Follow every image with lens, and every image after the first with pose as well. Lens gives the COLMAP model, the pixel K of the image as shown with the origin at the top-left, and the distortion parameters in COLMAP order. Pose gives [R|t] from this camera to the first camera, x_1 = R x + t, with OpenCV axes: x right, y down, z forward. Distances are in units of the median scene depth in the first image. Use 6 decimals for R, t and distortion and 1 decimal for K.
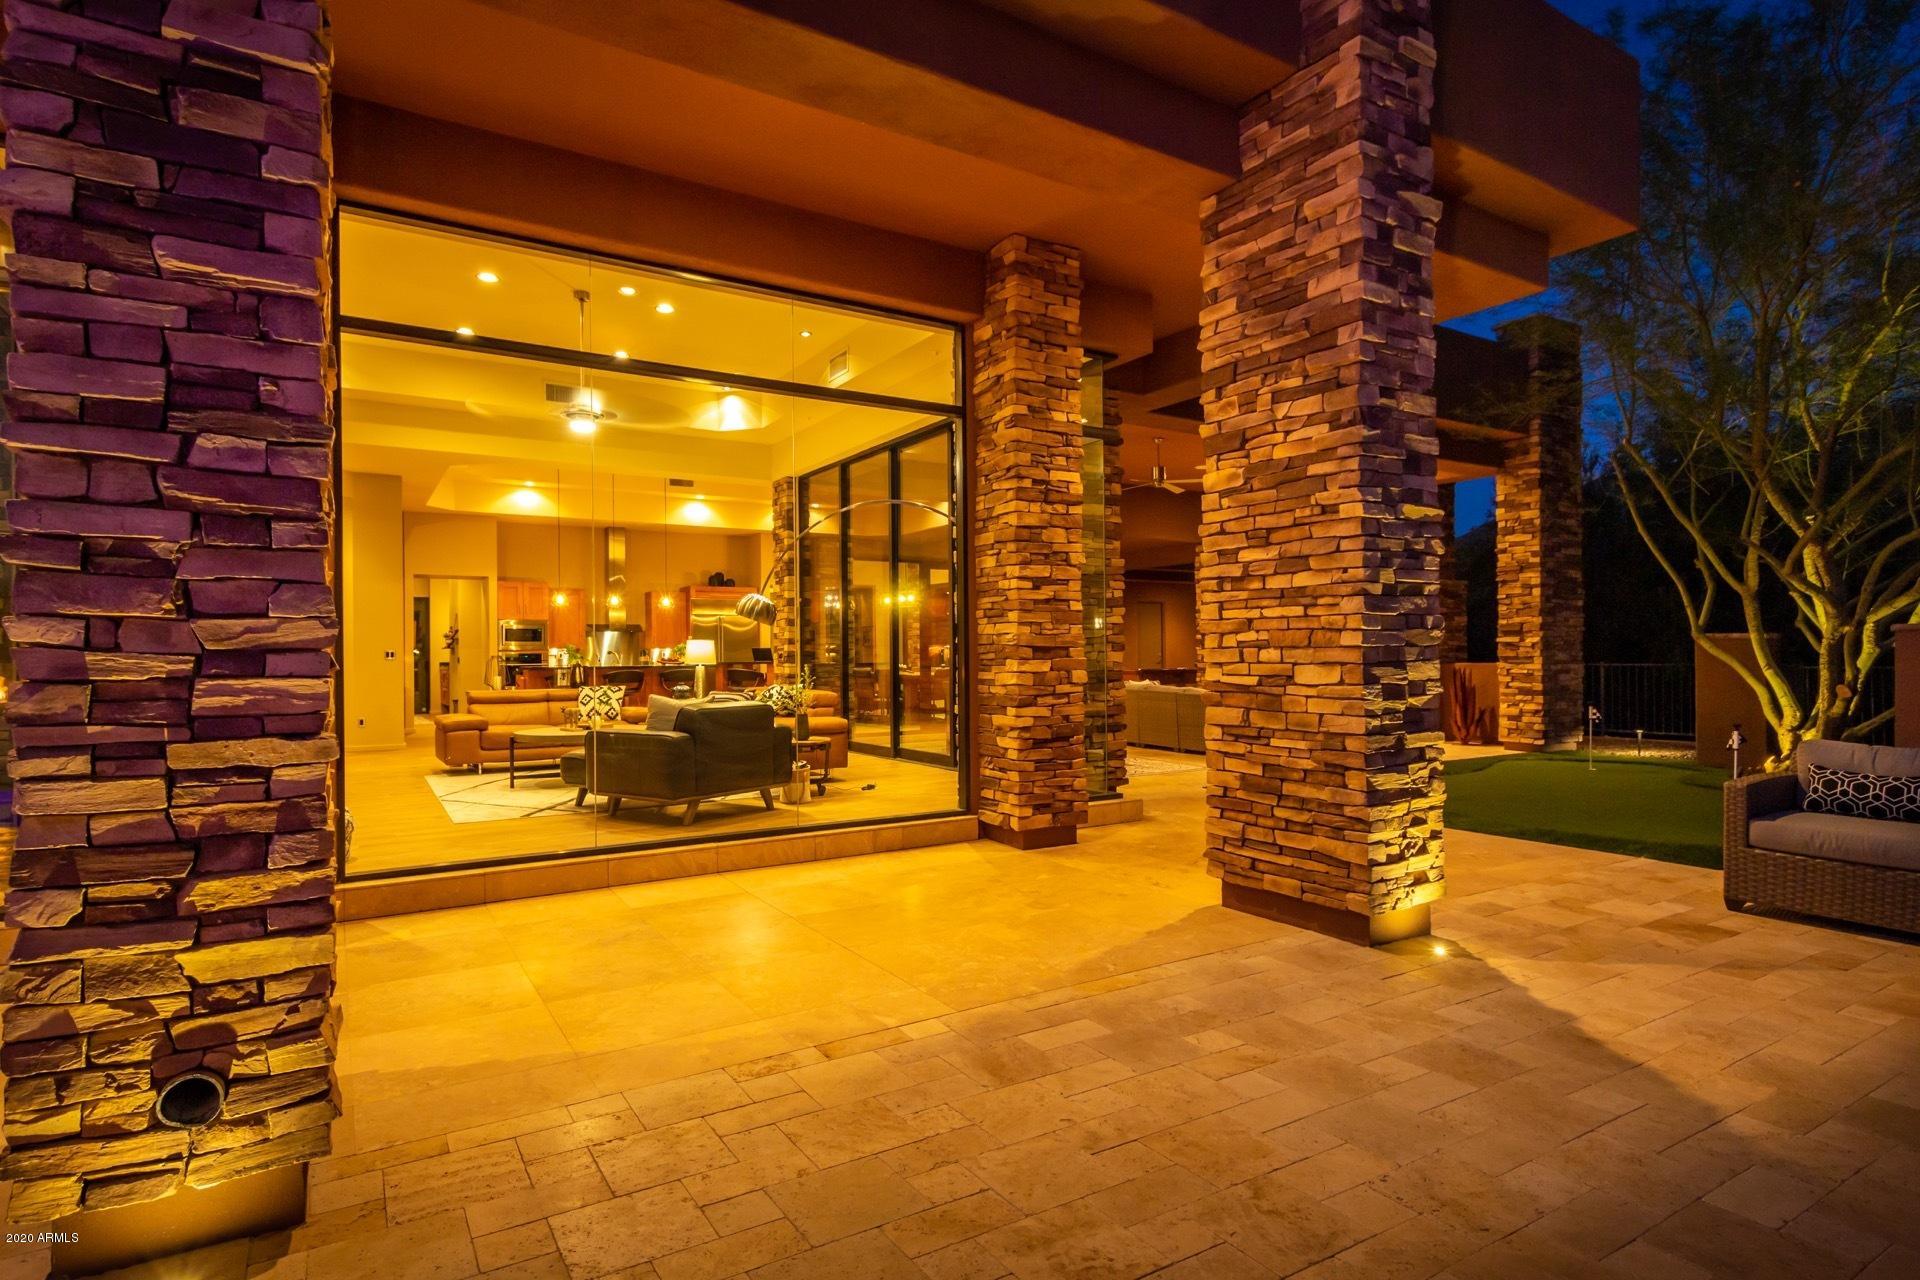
lens RADIAL K [[1000.2, 0, 960.5], [0, 1000.2, 655.2], [0, 0, 1]] dist [0.000316, -0.000180]
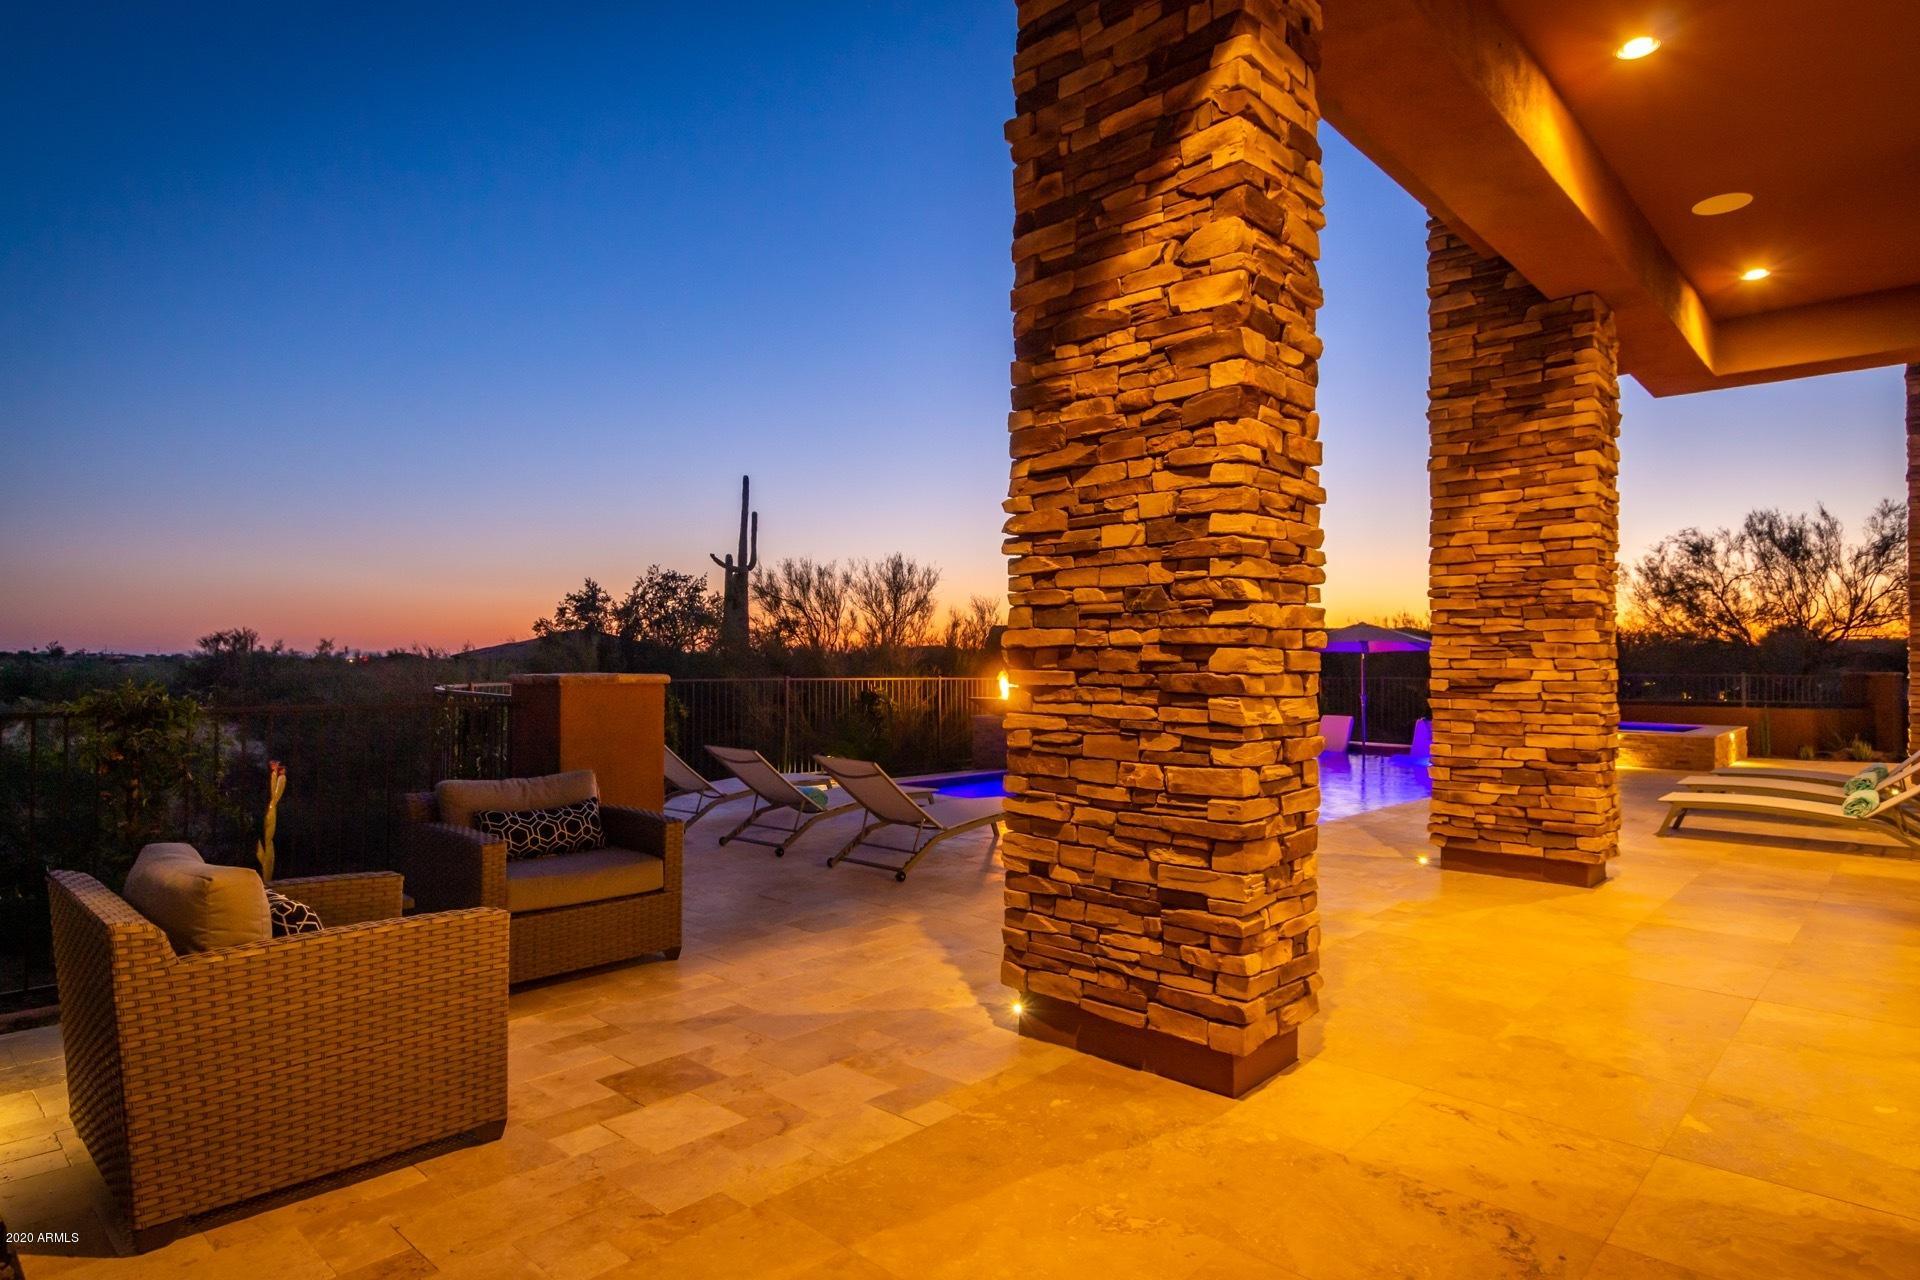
lens RADIAL K [[1064.7, 0, 959.1], [0, 1064.7, 644.4], [0, 0, 1]] dist [0.002518, 0.000530]
pose [[-0.964938, -0.001351, -0.262474, 1.570160], [0.002587, 0.999889, -0.014658, -0.036732], [0.262465, -0.014823, -0.964828, 3.840980]]
